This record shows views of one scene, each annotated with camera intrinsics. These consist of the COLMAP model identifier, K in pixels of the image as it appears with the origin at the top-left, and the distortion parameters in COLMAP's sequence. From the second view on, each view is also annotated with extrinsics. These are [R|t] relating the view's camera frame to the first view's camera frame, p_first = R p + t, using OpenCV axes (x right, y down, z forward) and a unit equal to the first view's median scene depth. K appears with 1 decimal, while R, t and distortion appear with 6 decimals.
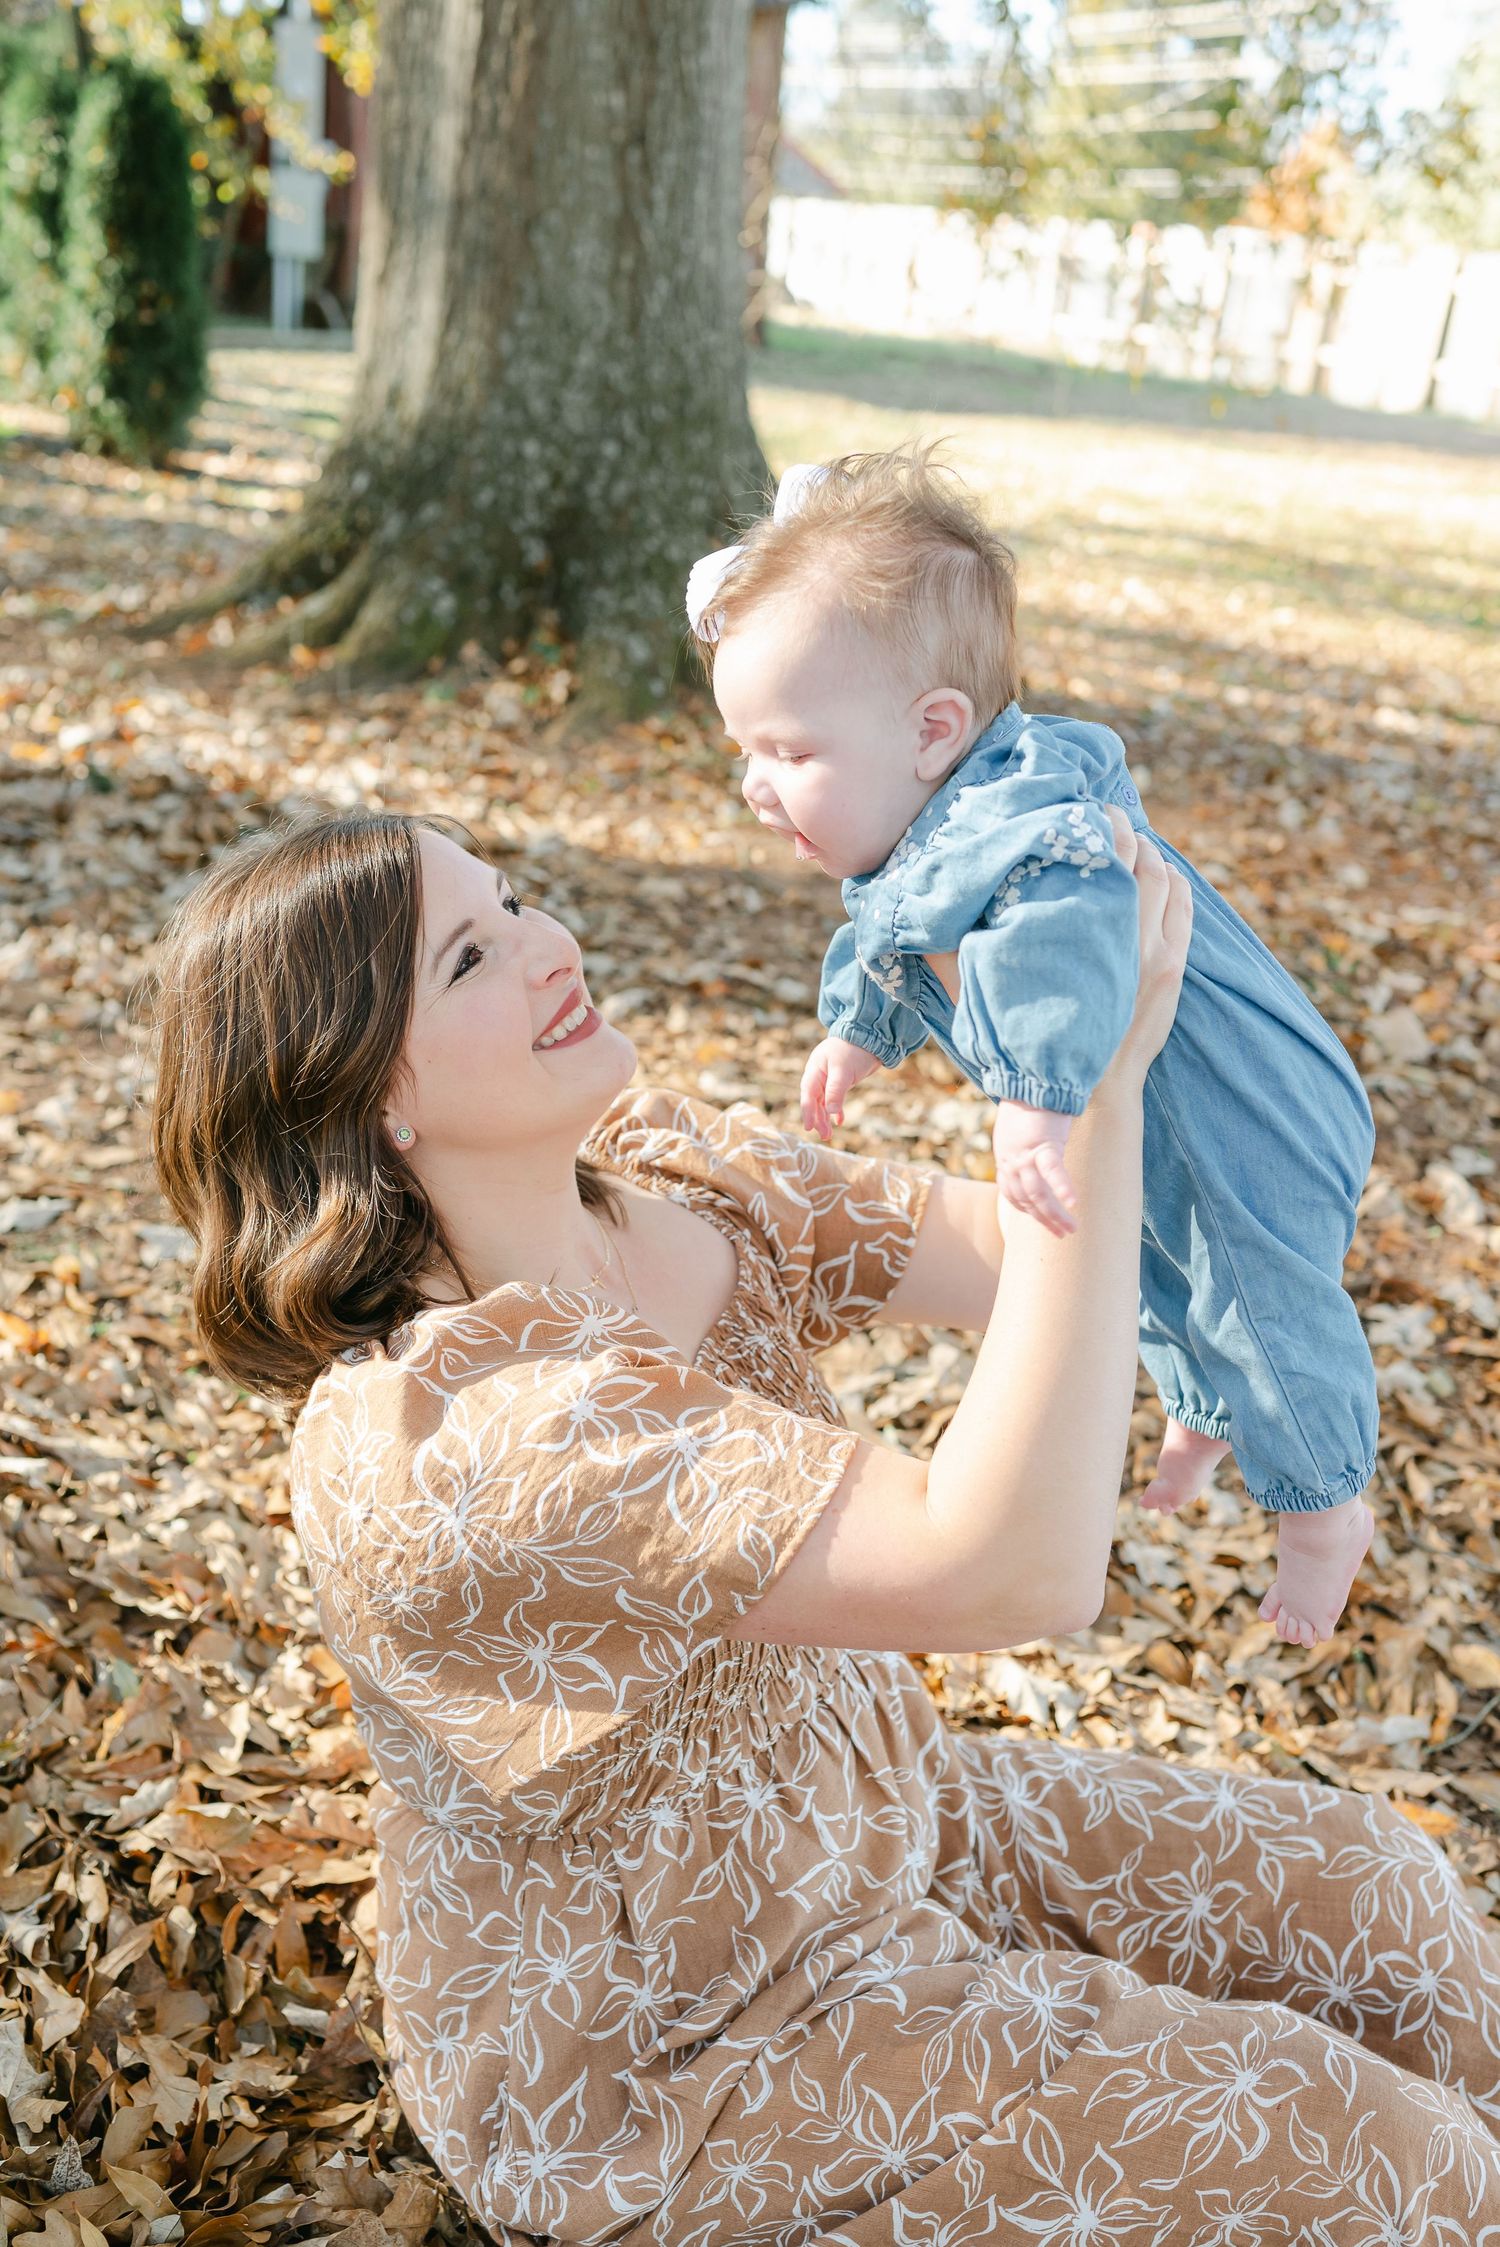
lens RADIAL K [[2171.9, 0, 750.0], [0, 2171.9, 1123.5], [0, 0, 1]] dist [0.003528, -0.009220]
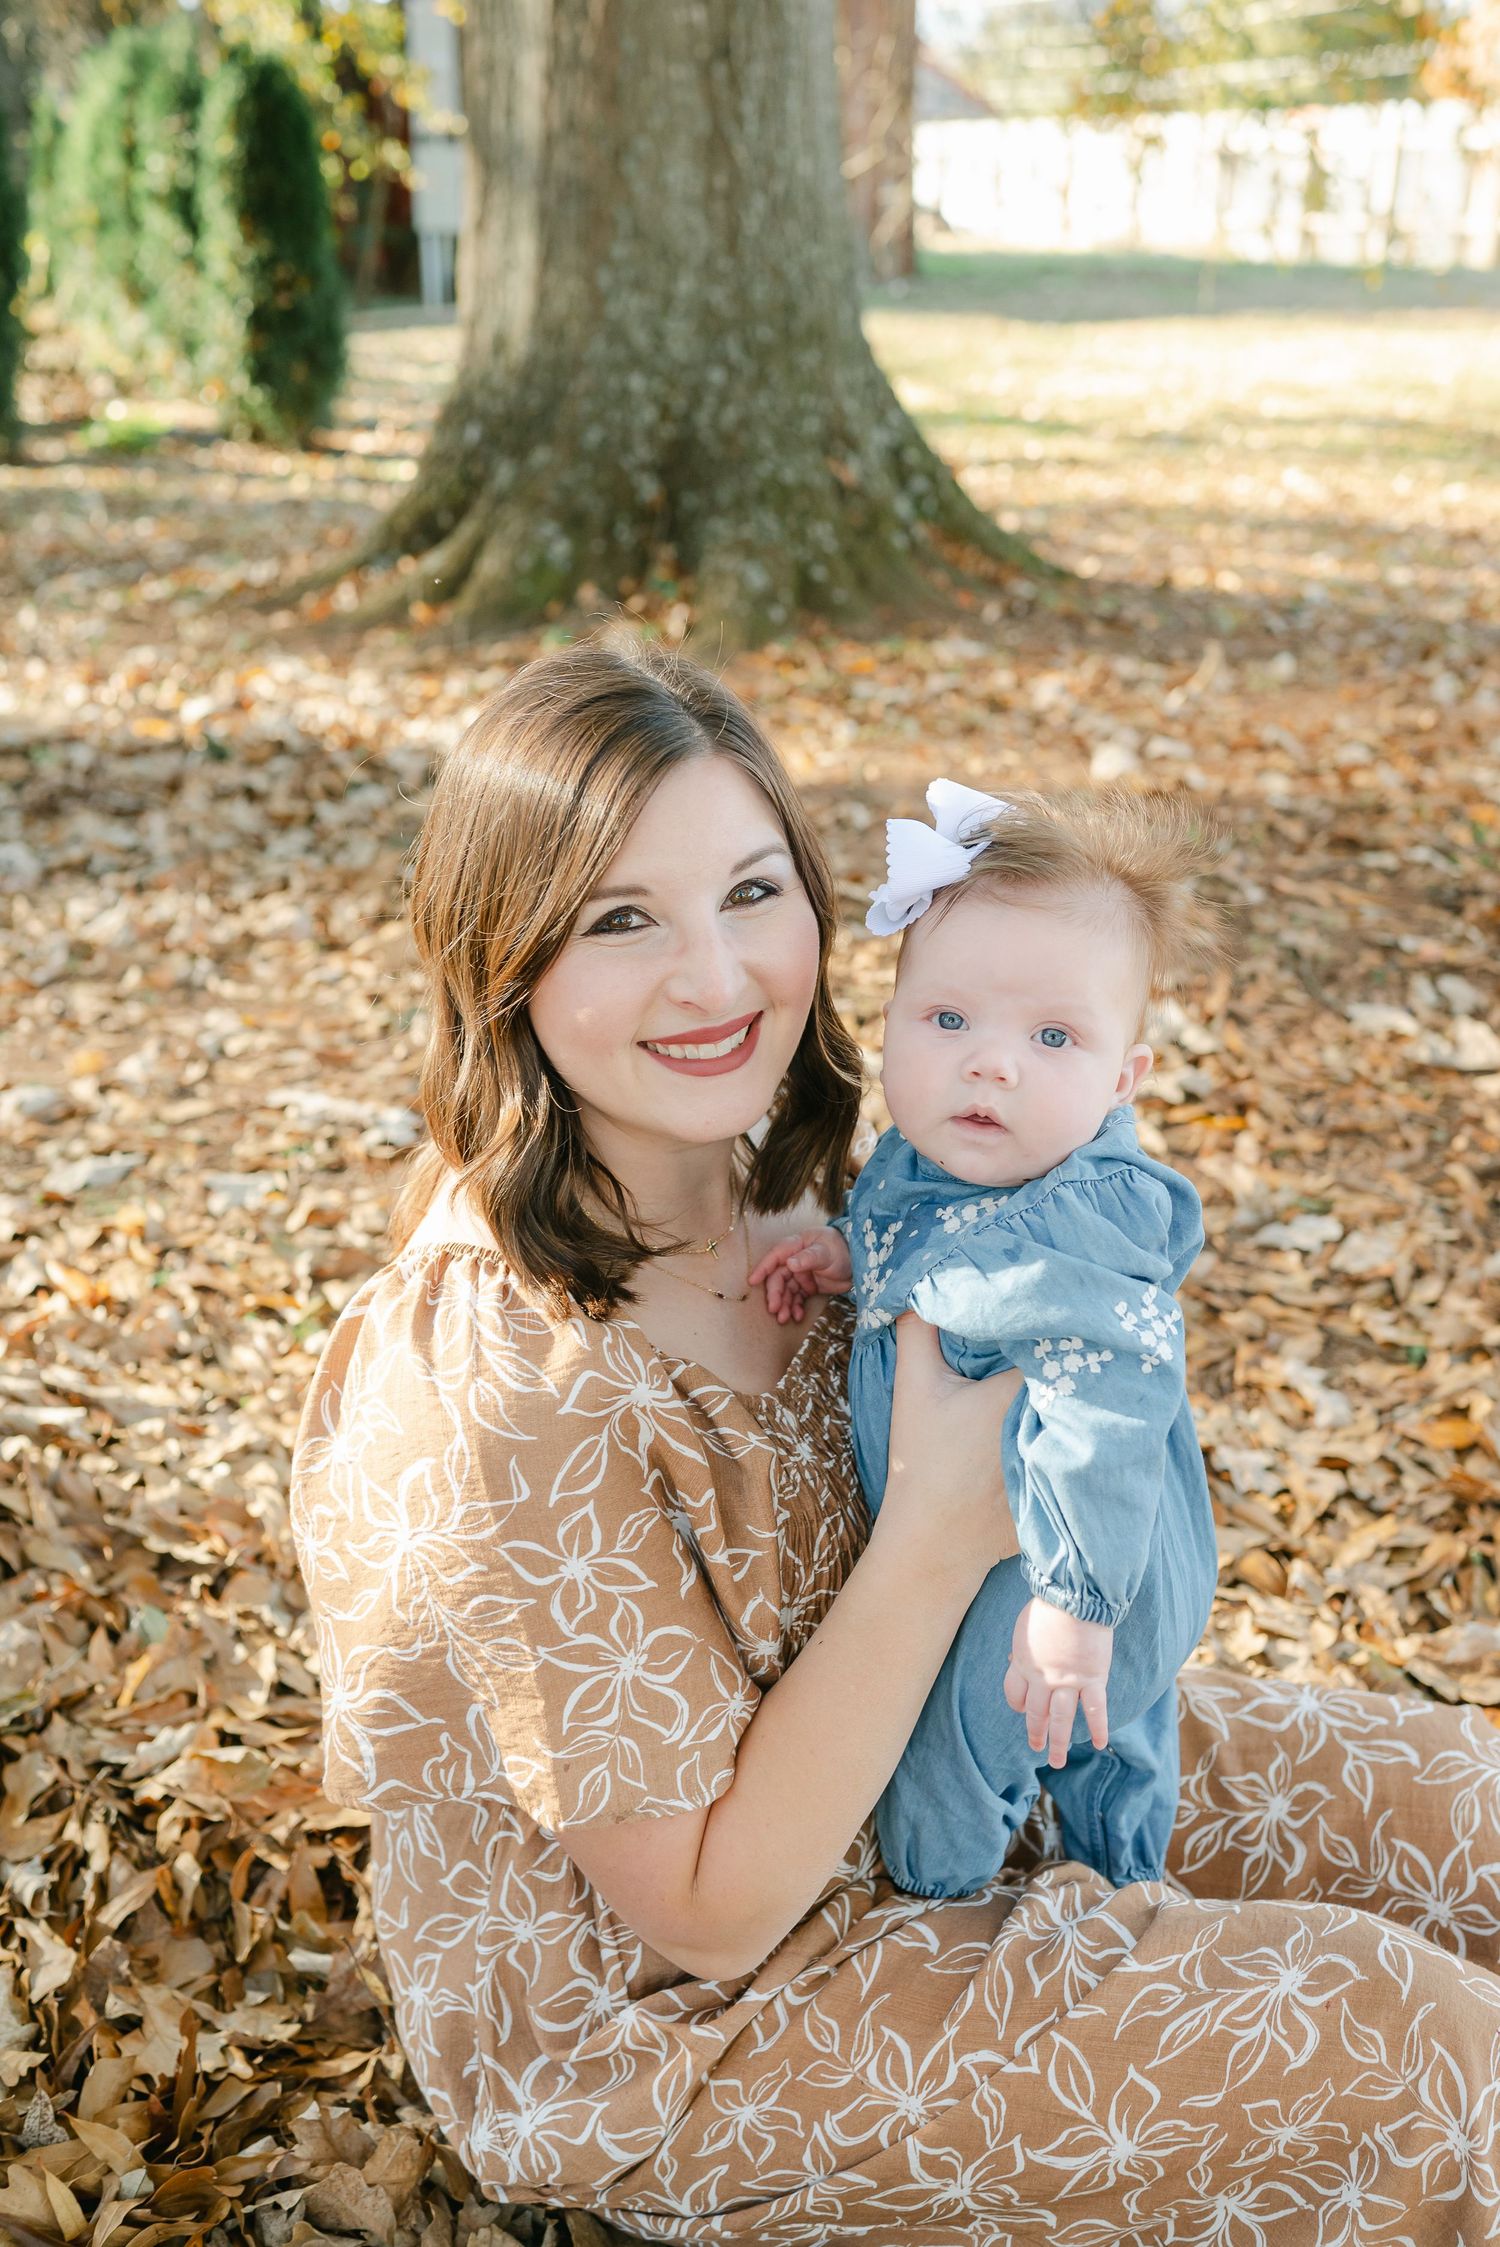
lens RADIAL K [[2159.1, 0, 750.0], [0, 2159.1, 1123.5], [0, 0, 1]] dist [-0.001202, 0.001957]
pose [[0.991975, -0.059943, -0.111317, 0.082065], [0.062099, 0.997942, 0.015996, 0.025226], [0.110129, -0.022780, 0.993656, 0.054873]]
